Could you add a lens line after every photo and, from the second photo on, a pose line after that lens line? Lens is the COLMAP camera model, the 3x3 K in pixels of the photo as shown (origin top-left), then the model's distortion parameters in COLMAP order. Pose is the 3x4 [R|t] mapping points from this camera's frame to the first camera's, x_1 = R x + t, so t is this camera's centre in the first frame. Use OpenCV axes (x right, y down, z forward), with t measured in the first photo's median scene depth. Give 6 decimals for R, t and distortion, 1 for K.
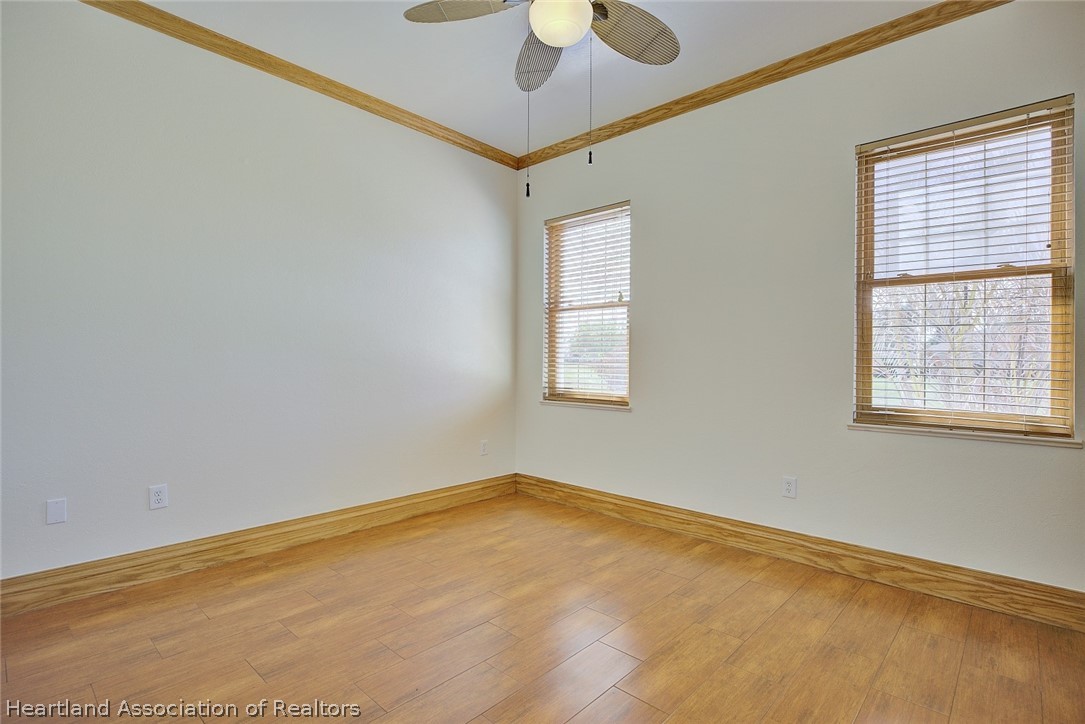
lens RADIAL K [[513.7, 0, 540.9], [0, 513.7, 356.7], [0, 0, 1]] dist [-0.011120, 0.001484]
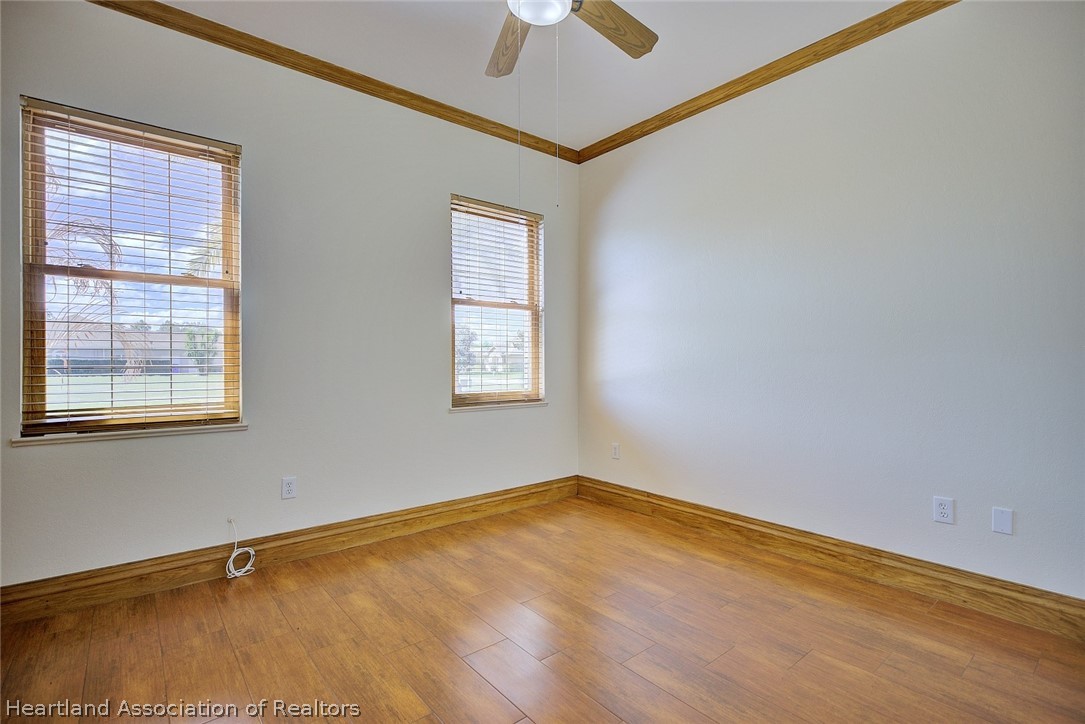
lens RADIAL K [[513.7, 0, 543.2], [0, 513.7, 367.4], [0, 0, 1]] dist [-0.011120, 0.001484]
pose [[0.149704, -0.021140, 0.988505, -0.241463], [-0.001772, 0.999764, 0.021649, -0.000101], [-0.988729, -0.004992, 0.149631, 0.216319]]
